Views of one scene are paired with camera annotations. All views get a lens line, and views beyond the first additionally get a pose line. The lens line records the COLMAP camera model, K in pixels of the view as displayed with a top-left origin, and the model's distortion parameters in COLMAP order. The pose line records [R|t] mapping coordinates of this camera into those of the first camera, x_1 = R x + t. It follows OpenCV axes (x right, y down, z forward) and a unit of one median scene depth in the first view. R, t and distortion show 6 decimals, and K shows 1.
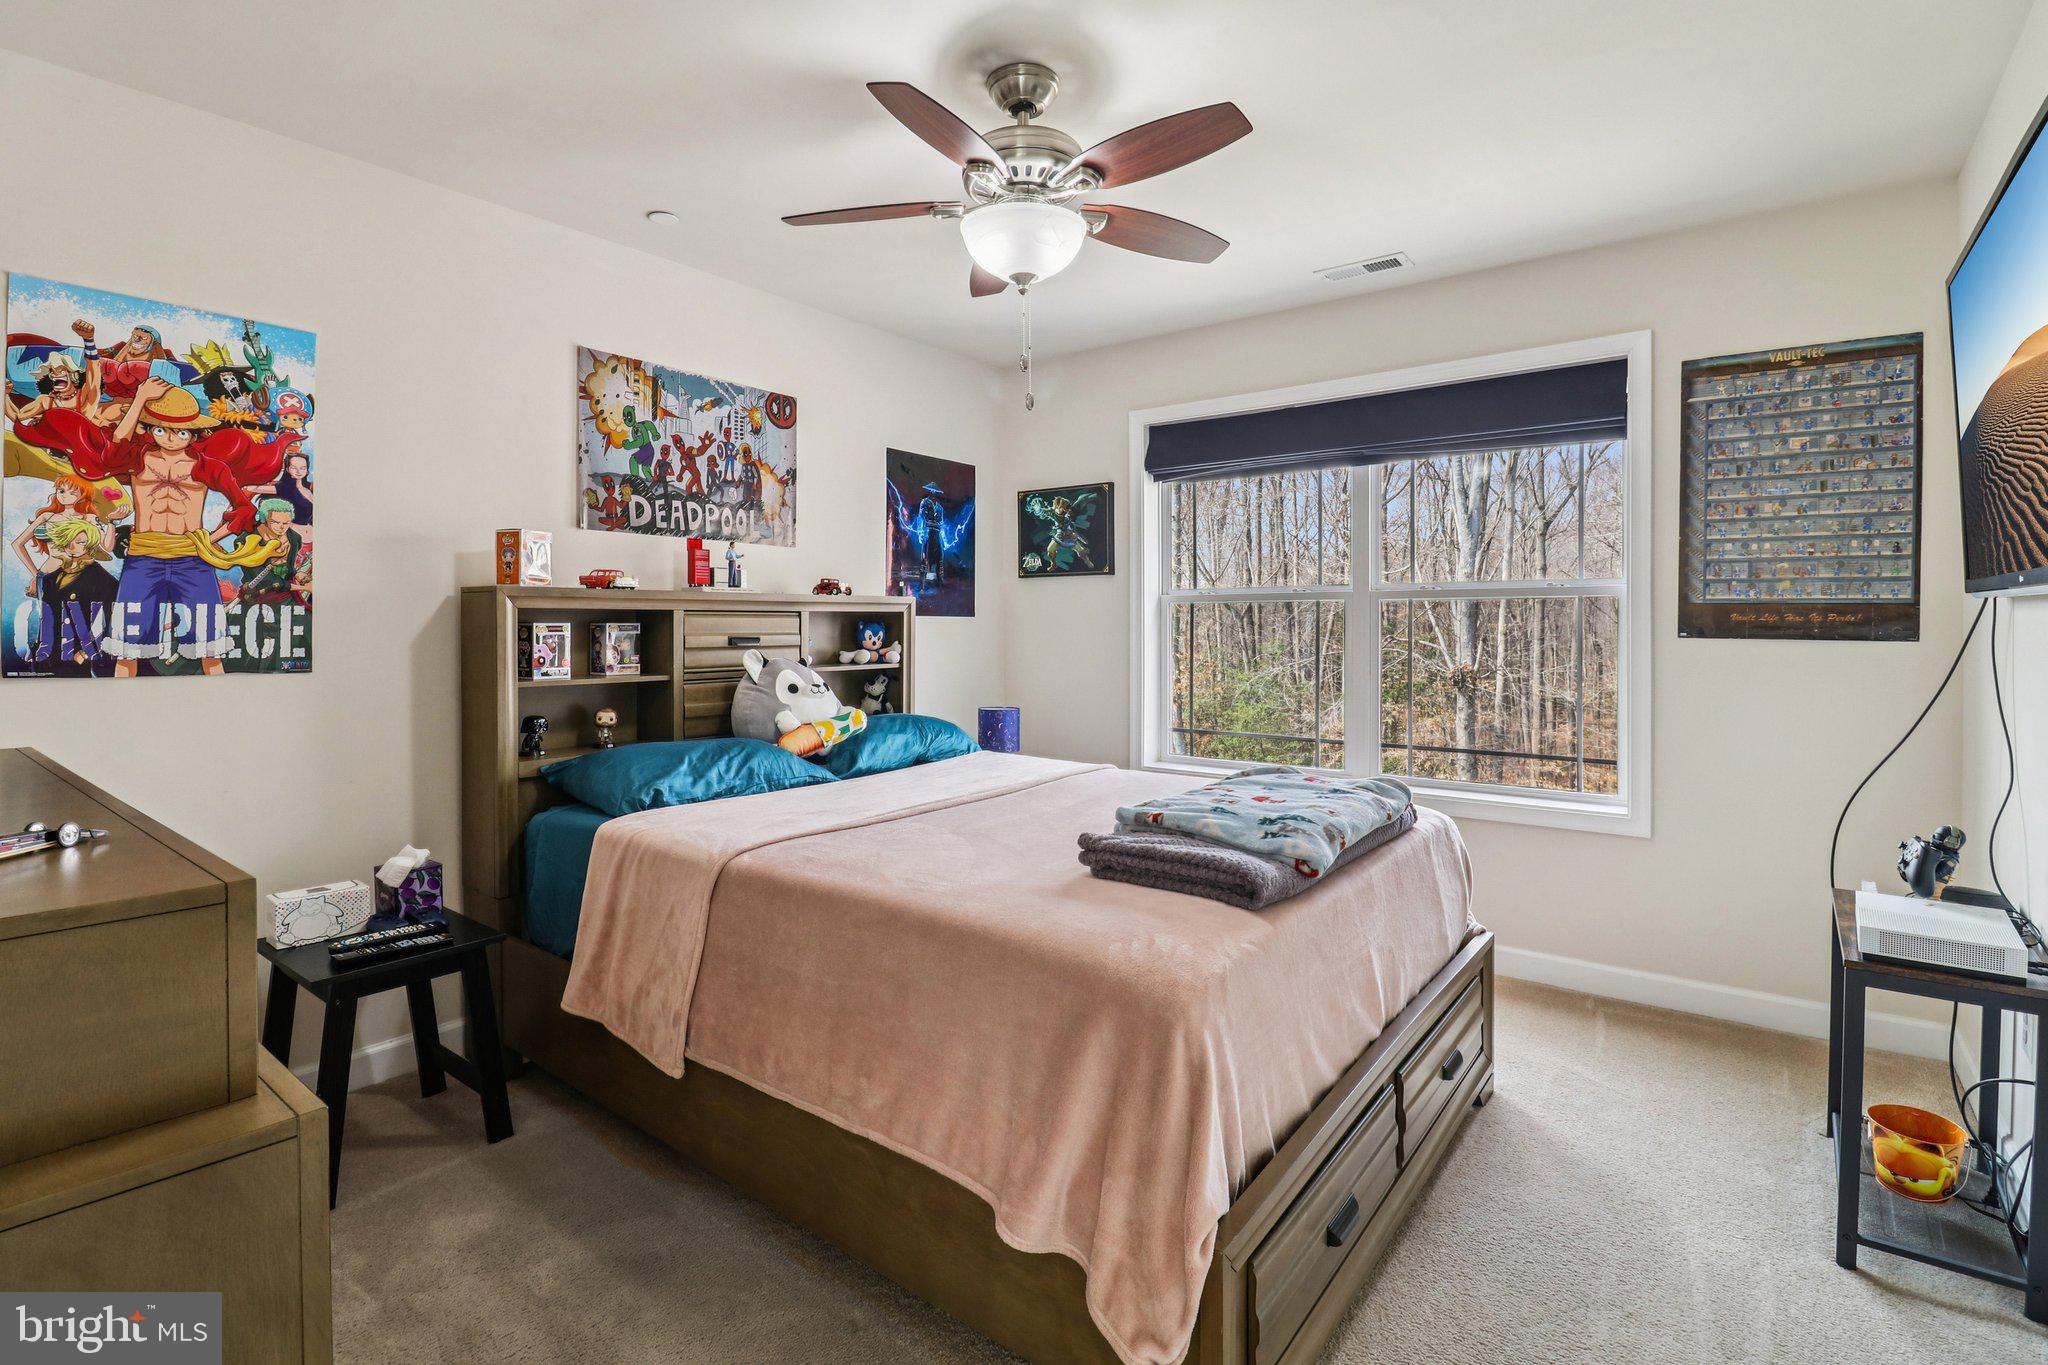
lens RADIAL K [[967.9, 0, 1020.7], [0, 967.9, 655.4], [0, 0, 1]] dist [-0.017499, -0.000281]
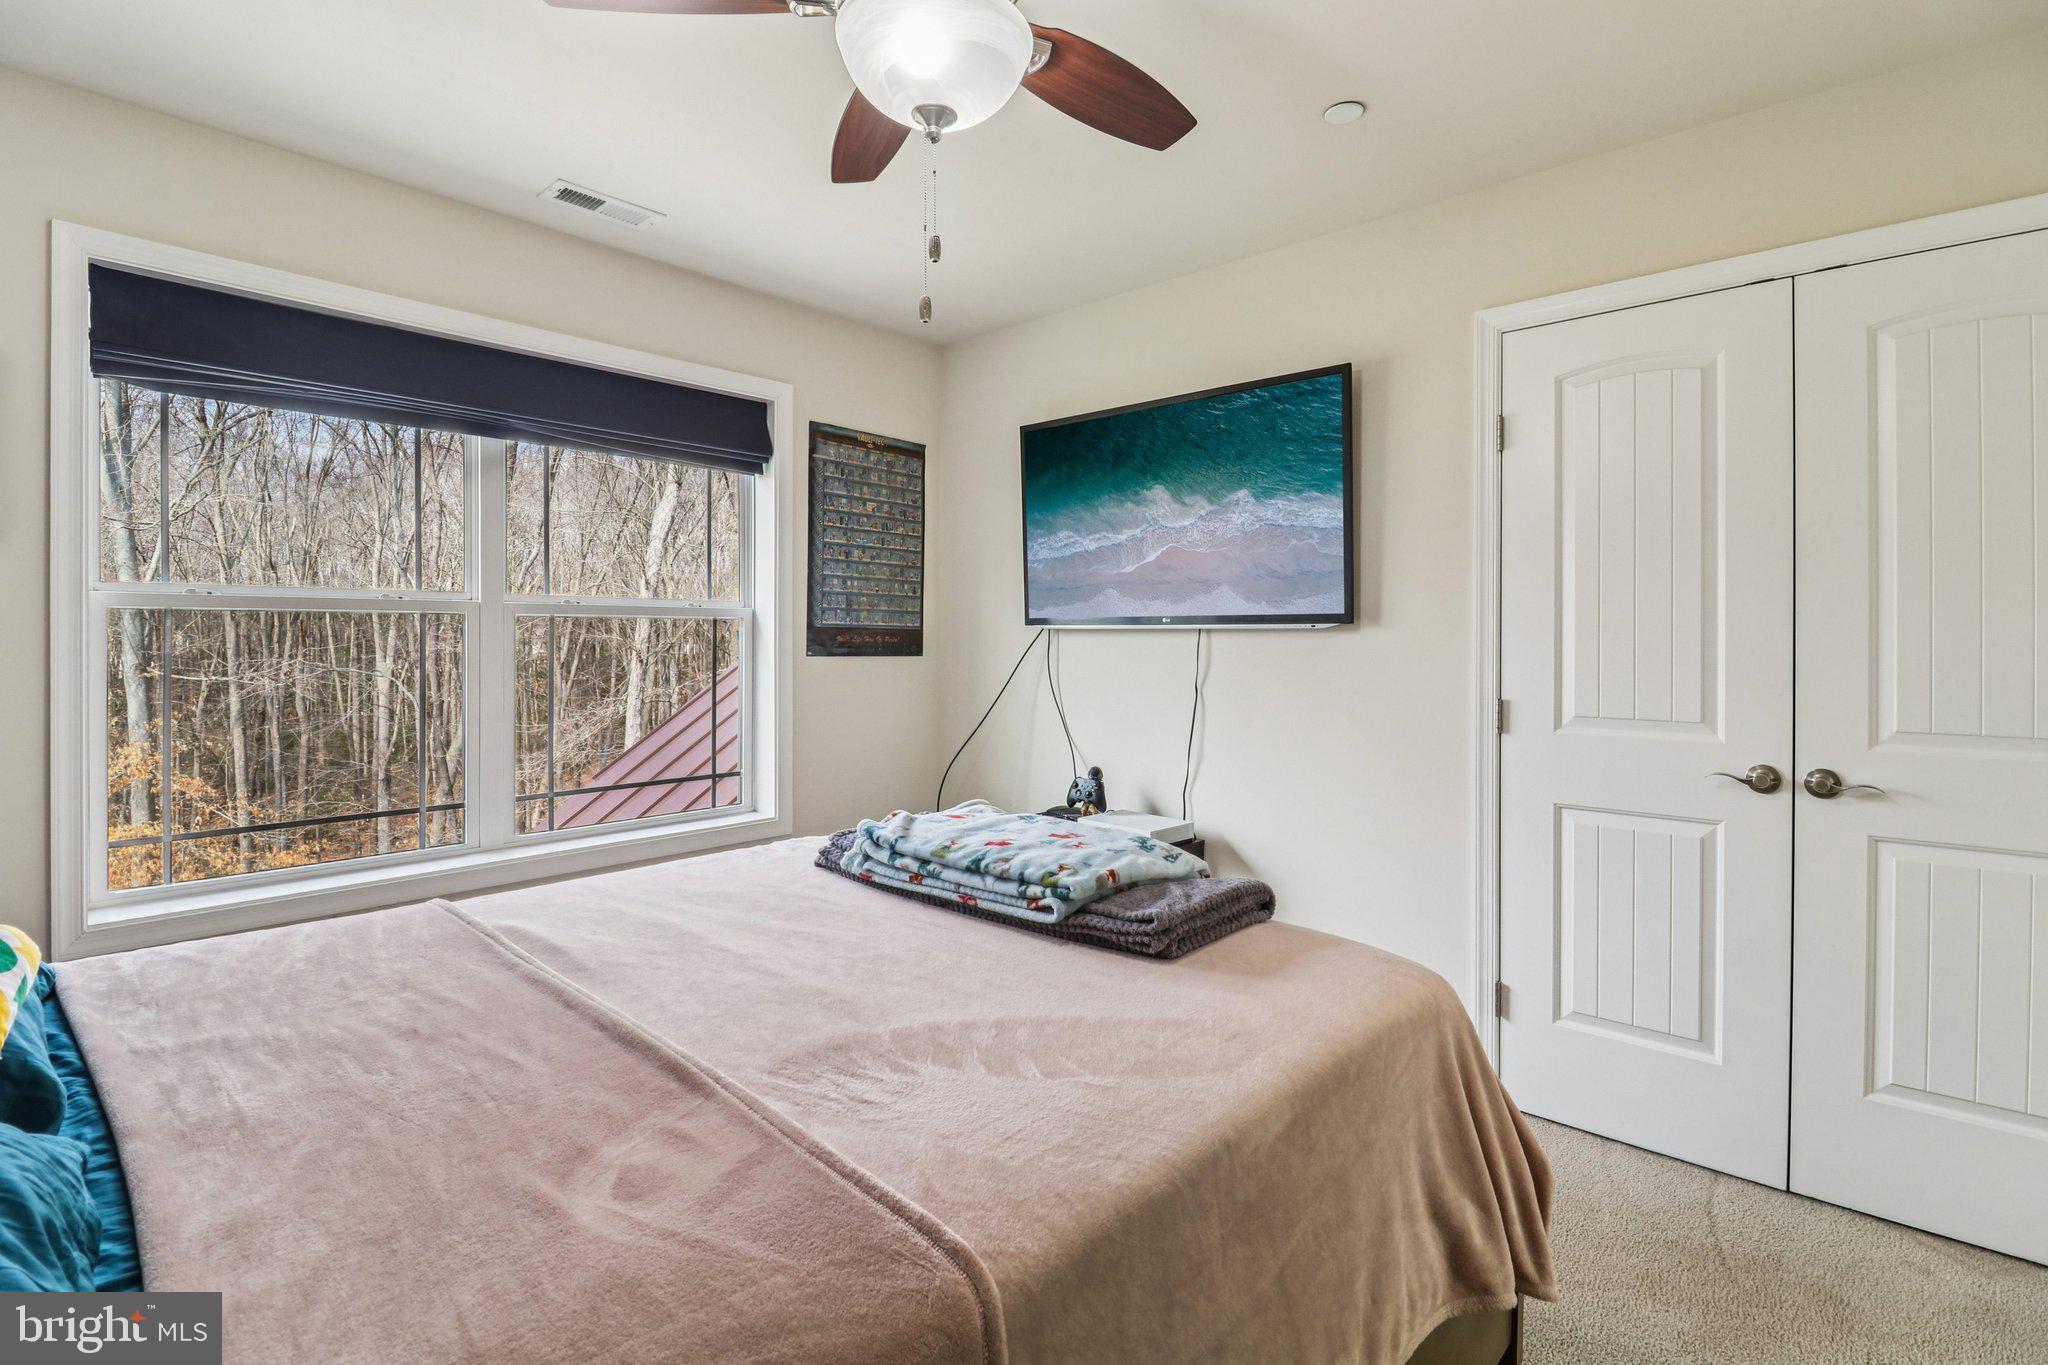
lens RADIAL K [[967.9, 0, 1020.7], [0, 967.9, 655.4], [0, 0, 1]] dist [-0.017499, -0.000281]
pose [[0.087694, -0.011772, 0.996078, -0.475083], [0.029471, 0.999523, 0.009218, -0.023231], [-0.995711, 0.028548, 0.087999, 0.656290]]
